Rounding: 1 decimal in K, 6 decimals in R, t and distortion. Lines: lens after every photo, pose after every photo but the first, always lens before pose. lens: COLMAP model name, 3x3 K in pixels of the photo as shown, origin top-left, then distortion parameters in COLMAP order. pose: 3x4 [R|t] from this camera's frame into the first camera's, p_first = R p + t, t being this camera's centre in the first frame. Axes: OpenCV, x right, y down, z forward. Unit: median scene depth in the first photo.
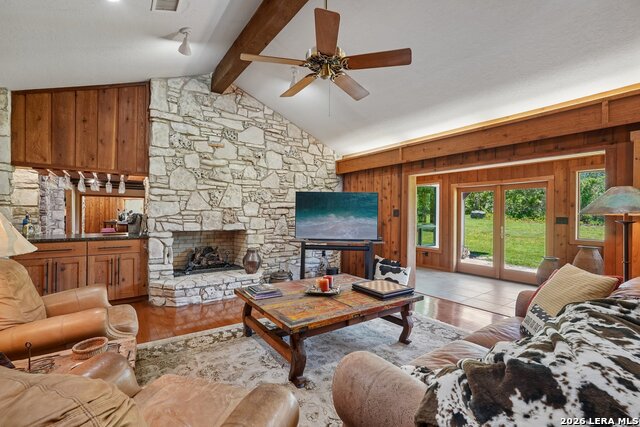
lens RADIAL K [[282.5, 0, 320.0], [0, 282.5, 213.5], [0, 0, 1]] dist [-0.000758, -0.000029]
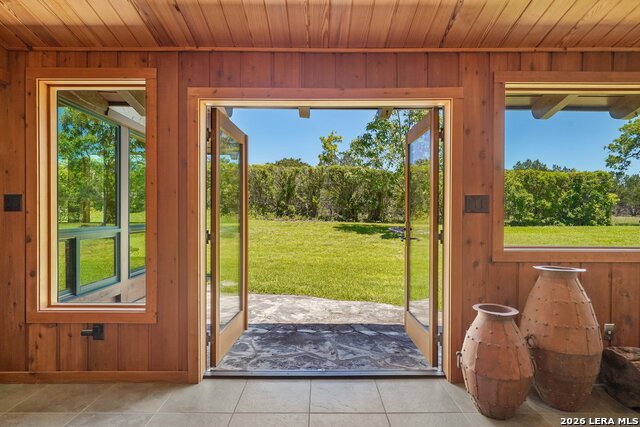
lens RADIAL K [[360.0, 0, 320.0], [0, 360.0, 213.5], [0, 0, 1]] dist [-0.001815, -0.000716]
pose [[0.596810, -0.007370, 0.802349, 0.321075], [-0.001181, 0.999949, 0.010064, 0.033294], [-0.802382, -0.006954, 0.596771, 0.878644]]
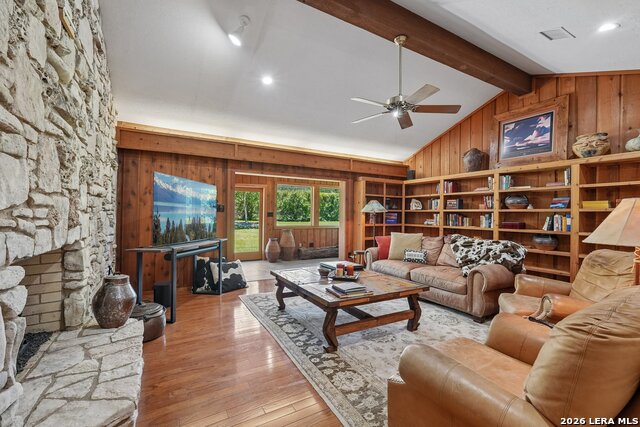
lens RADIAL K [[275.1, 0, 320.0], [0, 275.1, 213.5], [0, 0, 1]] dist [-0.000085, 0.000008]
pose [[0.114771, -0.004685, 0.993381, -0.633842], [-0.009862, 0.999934, 0.005855, 0.007004], [-0.993343, -0.010469, 0.114717, 0.551851]]
